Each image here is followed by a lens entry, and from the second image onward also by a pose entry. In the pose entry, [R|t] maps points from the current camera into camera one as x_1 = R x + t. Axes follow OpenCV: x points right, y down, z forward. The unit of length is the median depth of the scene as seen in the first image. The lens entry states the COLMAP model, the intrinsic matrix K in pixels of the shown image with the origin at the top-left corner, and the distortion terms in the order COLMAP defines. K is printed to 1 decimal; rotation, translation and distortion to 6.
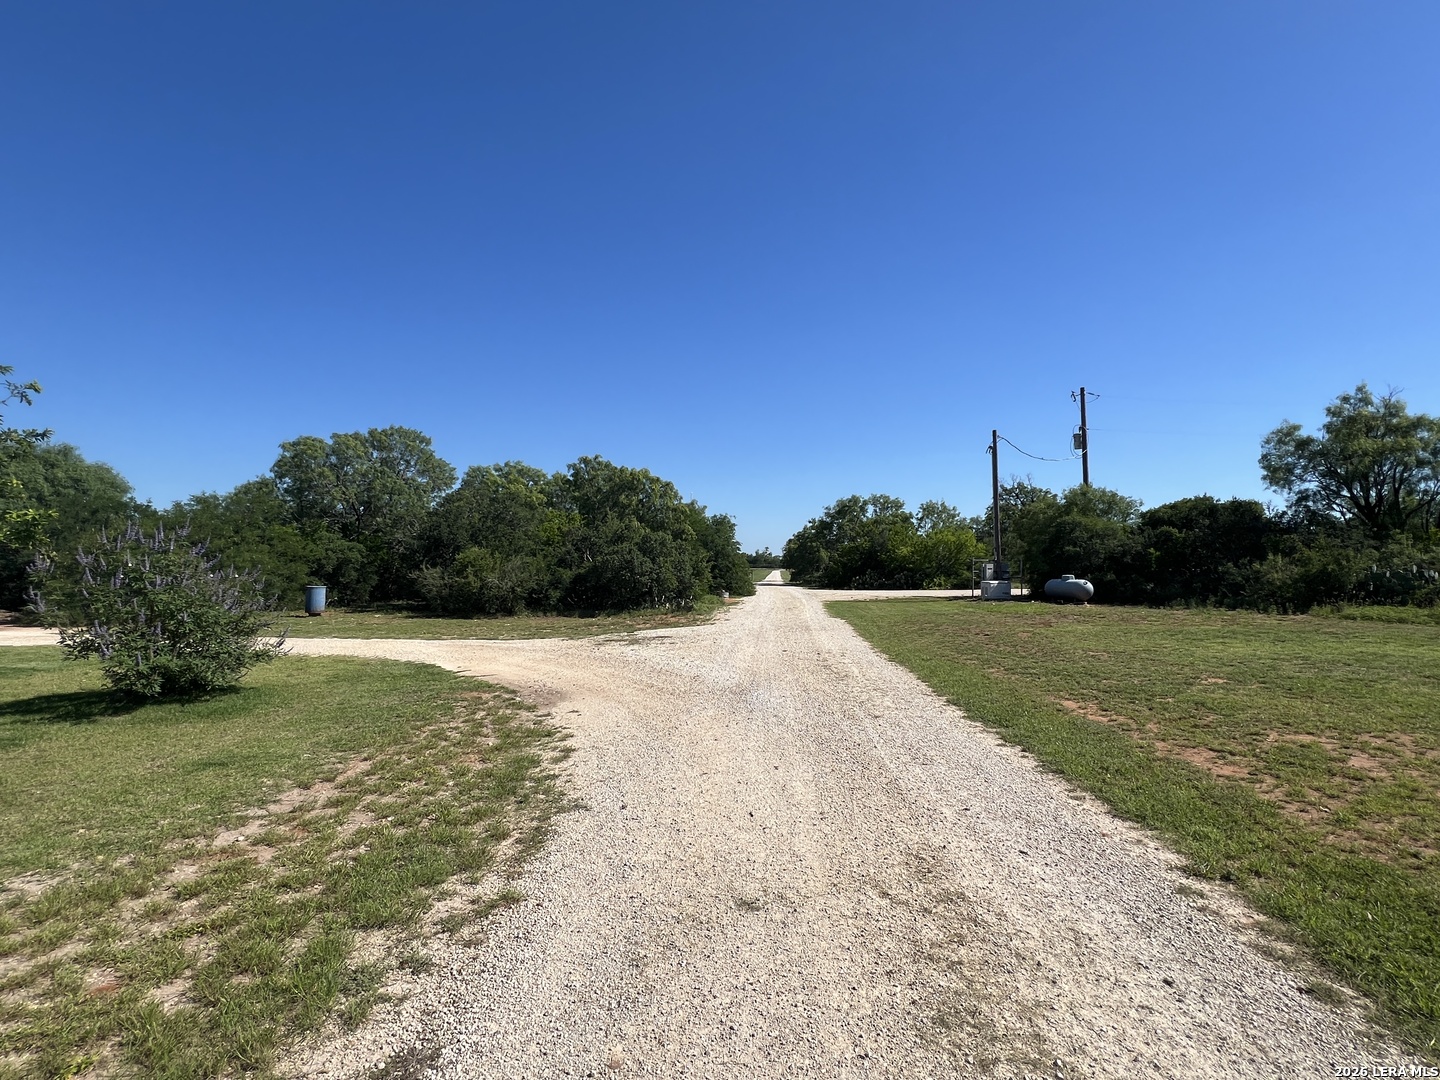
lens RADIAL K [[673.9, 0, 721.1], [0, 673.9, 542.3], [0, 0, 1]] dist [-0.001176, -0.000058]
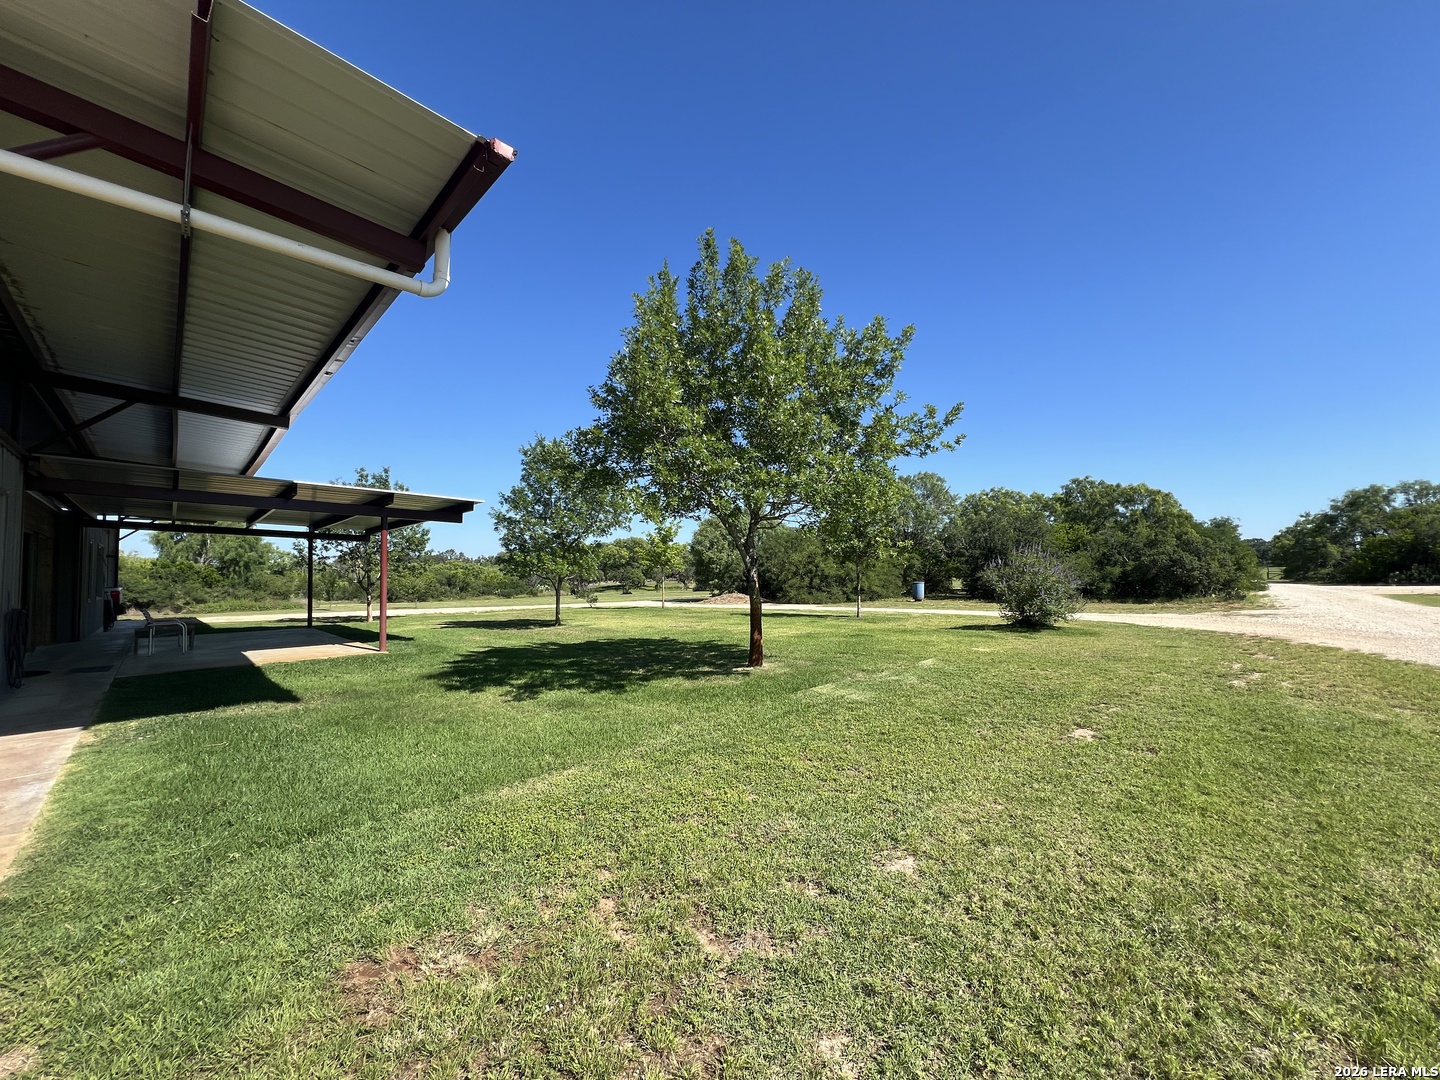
lens RADIAL K [[574.5, 0, 718.7], [0, 574.5, 535.0], [0, 0, 1]] dist [0.001130, 0.000108]
pose [[0.823079, -0.055720, -0.565187, -0.116793], [0.039418, 0.998380, -0.041023, -0.003942], [0.566557, 0.011487, 0.823942, -0.191457]]
